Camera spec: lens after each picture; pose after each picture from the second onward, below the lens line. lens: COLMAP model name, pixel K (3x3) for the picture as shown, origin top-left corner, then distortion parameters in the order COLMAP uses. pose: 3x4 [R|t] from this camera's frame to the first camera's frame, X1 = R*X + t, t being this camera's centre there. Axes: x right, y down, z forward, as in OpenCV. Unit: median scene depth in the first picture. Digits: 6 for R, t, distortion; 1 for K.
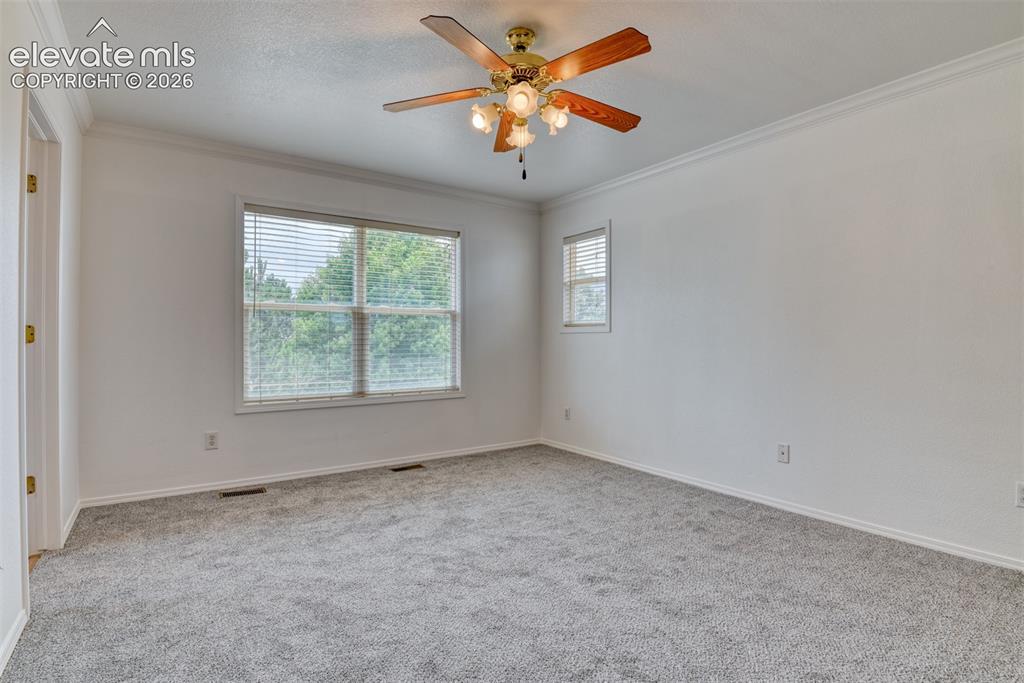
lens RADIAL K [[501.6, 0, 514.7], [0, 501.6, 342.6], [0, 0, 1]] dist [-0.028522, -0.001475]
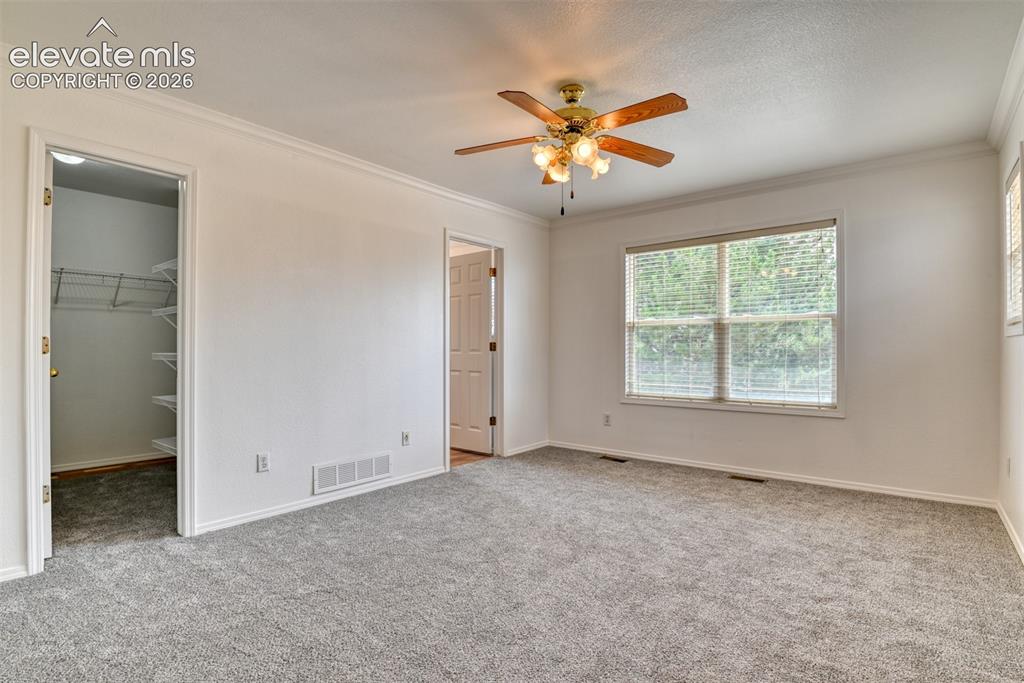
lens RADIAL K [[501.6, 0, 516.6], [0, 501.6, 345.7], [0, 0, 1]] dist [-0.028522, -0.001475]
pose [[0.274910, -0.008904, -0.961429, 0.680242], [-0.003024, 0.999944, -0.010125, 0.000522], [0.961465, 0.005691, 0.274868, 0.334621]]
